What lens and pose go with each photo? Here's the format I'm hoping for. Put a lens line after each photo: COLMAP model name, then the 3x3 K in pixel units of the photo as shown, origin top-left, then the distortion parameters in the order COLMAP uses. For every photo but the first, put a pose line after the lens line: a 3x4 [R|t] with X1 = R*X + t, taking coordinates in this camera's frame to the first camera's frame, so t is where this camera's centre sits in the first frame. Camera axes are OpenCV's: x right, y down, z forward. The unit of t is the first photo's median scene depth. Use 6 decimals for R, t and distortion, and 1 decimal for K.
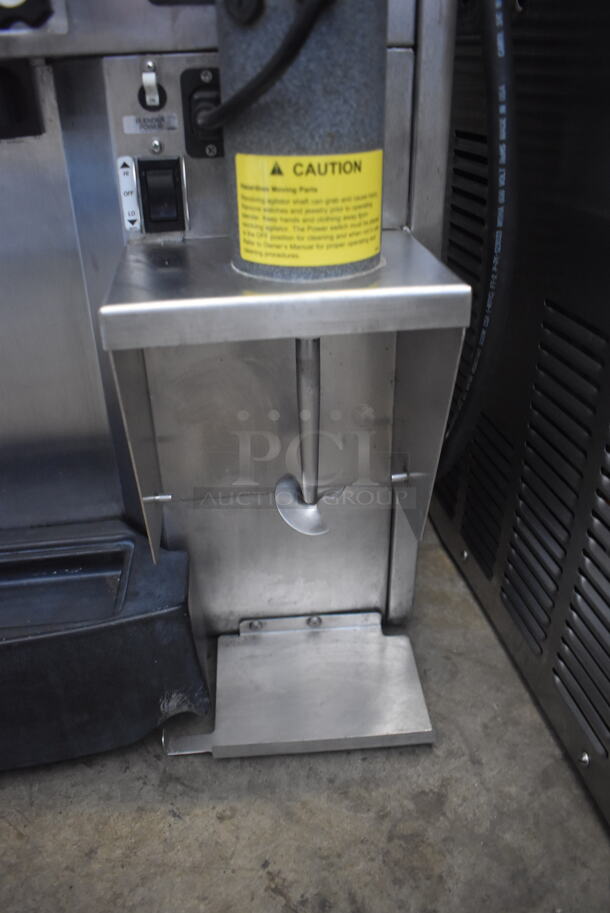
lens RADIAL K [[713.3, 0, 305.0], [0, 713.3, 456.5], [0, 0, 1]] dist [-0.097598, 0.005400]
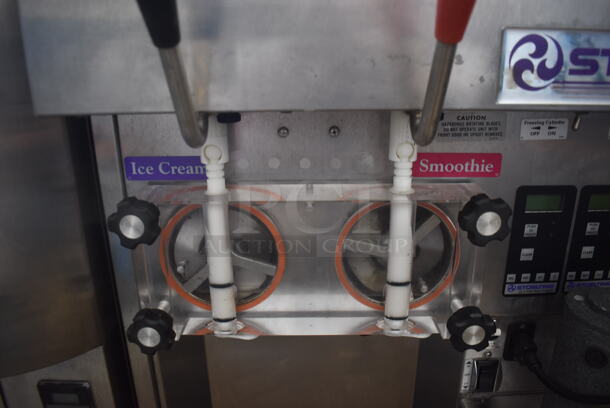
lens RADIAL K [[465.2, 0, 307.4], [0, 465.2, 203.6], [0, 0, 1]] dist [-0.038236, -0.089523]
pose [[0.993787, 0.042985, -0.102662, -0.553301], [-0.062736, 0.978254, -0.197695, -0.540714], [0.091932, 0.202907, 0.974873, -0.292439]]
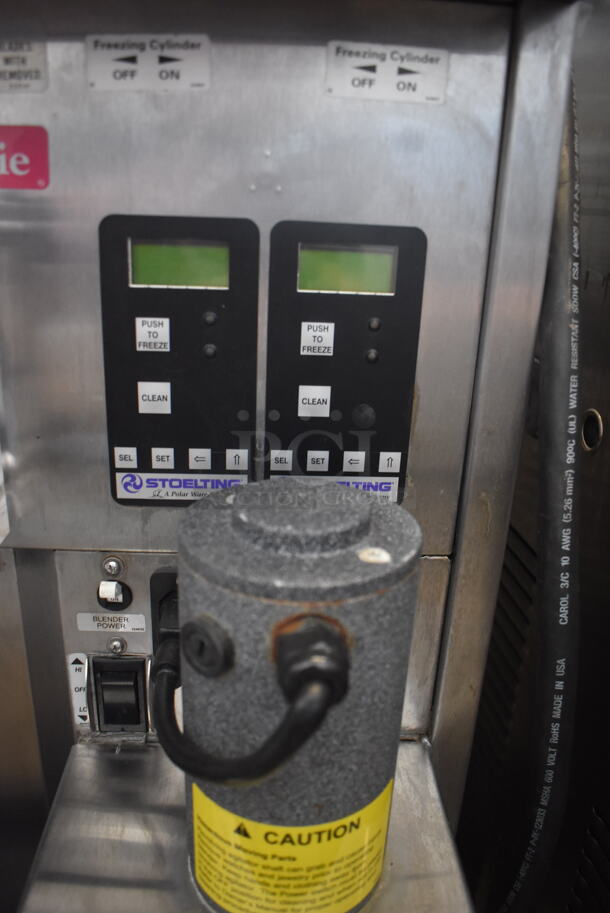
lens RADIAL K [[713.3, 0, 305.0], [0, 713.3, 456.5], [0, 0, 1]] dist [-0.097598, 0.005400]
pose [[0.995649, 0.079992, -0.047788, 0.021138], [-0.087666, 0.977955, -0.189520, -0.498864], [0.031574, 0.192885, 0.980713, 0.165724]]
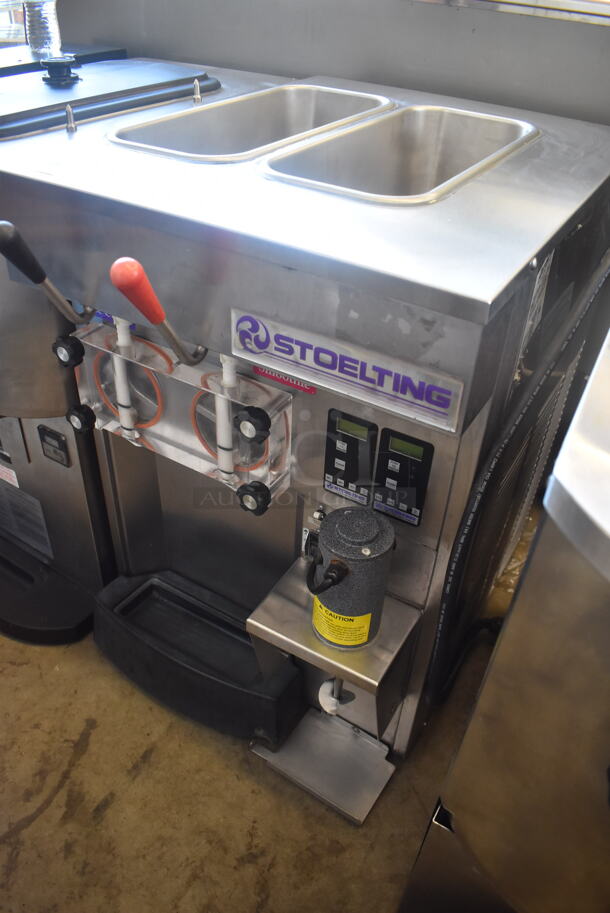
lens RADIAL K [[713.3, 0, 305.0], [0, 713.3, 456.5], [0, 0, 1]] dist [-0.097598, 0.005400]
pose [[0.787716, 0.414884, -0.455385, 0.627604], [-0.358900, 0.909874, 0.208133, -1.047010], [0.500694, -0.000512, 0.865624, -0.887638]]
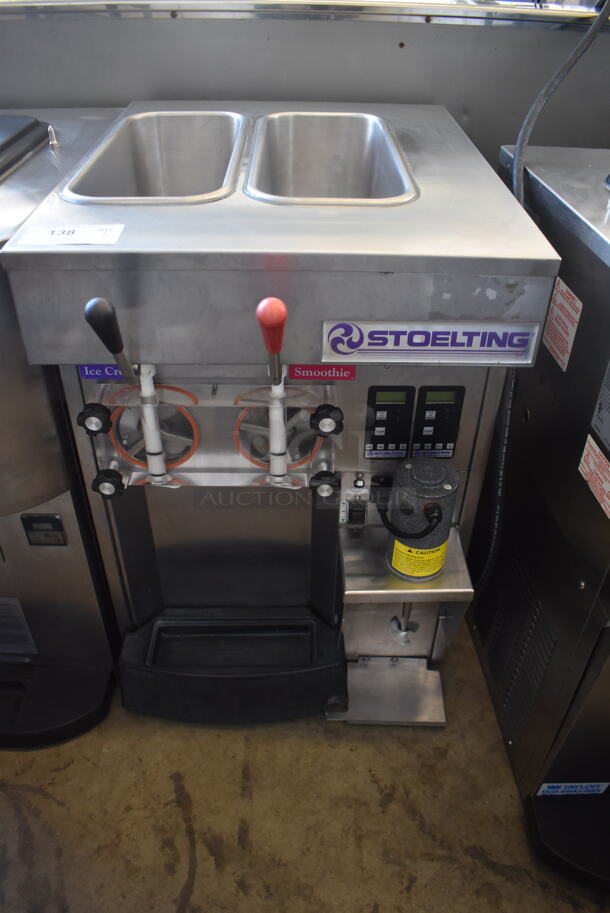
lens RADIAL K [[713.3, 0, 305.0], [0, 713.3, 456.5], [0, 0, 1]] dist [-0.097598, 0.005400]
pose [[0.994088, 0.087517, -0.064267, -0.237671], [-0.078662, 0.988478, 0.129322, -0.856048], [0.074845, -0.123502, 0.989518, -1.403102]]
